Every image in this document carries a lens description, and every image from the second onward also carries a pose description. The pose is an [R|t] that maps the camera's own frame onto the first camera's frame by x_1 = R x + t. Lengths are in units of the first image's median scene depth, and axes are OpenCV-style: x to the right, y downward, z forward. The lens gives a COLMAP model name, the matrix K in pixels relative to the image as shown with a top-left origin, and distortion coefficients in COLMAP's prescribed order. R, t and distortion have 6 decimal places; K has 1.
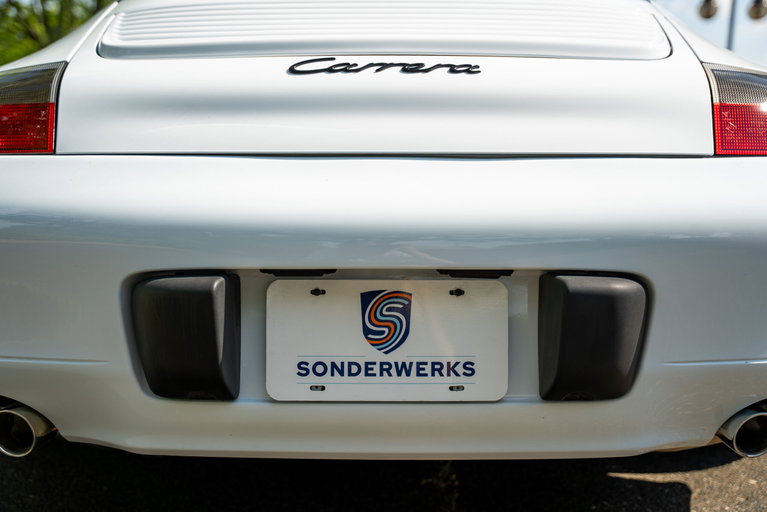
lens RADIAL K [[908.1, 0, 383.5], [0, 908.1, 256.0], [0, 0, 1]] dist [0.001998, 0.005490]
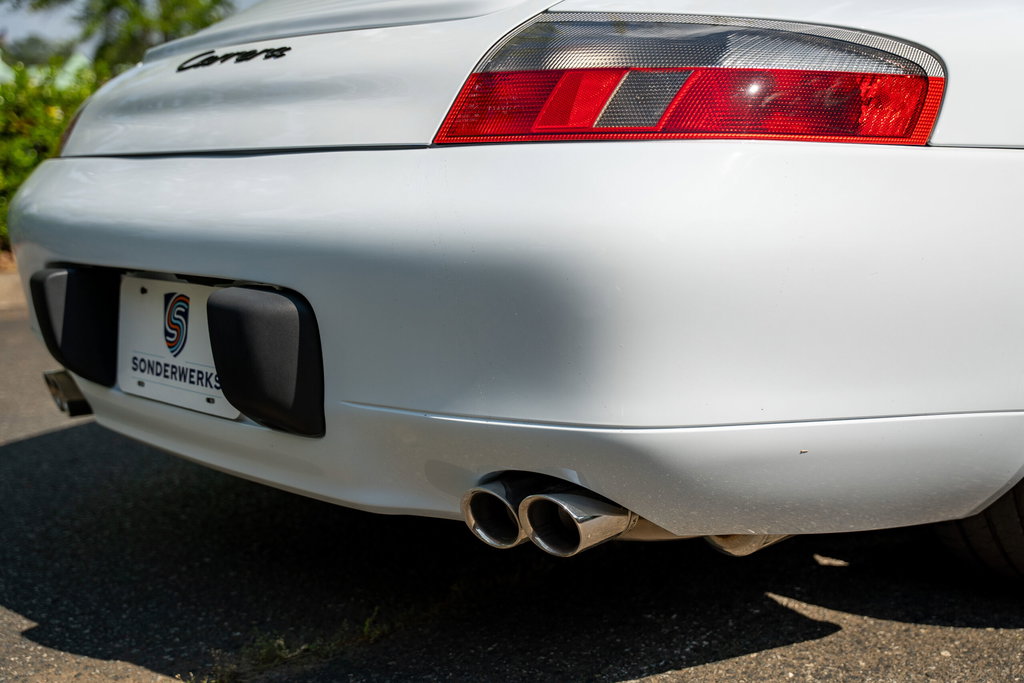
lens RADIAL K [[1168.6, 0, 551.7], [0, 1168.6, 363.7], [0, 0, 1]] dist [0.003711, 0.202110]
pose [[0.719709, 0.102625, -0.686650, 1.173469], [-0.046562, 0.993923, 0.099745, -0.031420], [0.692713, -0.039815, 0.720113, 0.365609]]
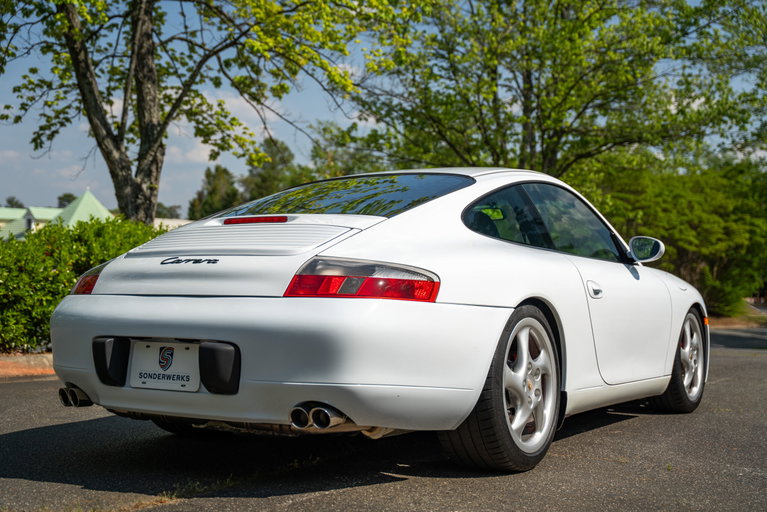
lens RADIAL K [[985.5, 0, 383.5], [0, 985.5, 256.0], [0, 0, 1]] dist [0.014313, 0.011127]
pose [[0.857381, -0.011608, -0.514551, 2.006083], [-0.064332, 0.989488, -0.129517, 0.107280], [0.510646, 0.144148, 0.847622, -1.130829]]
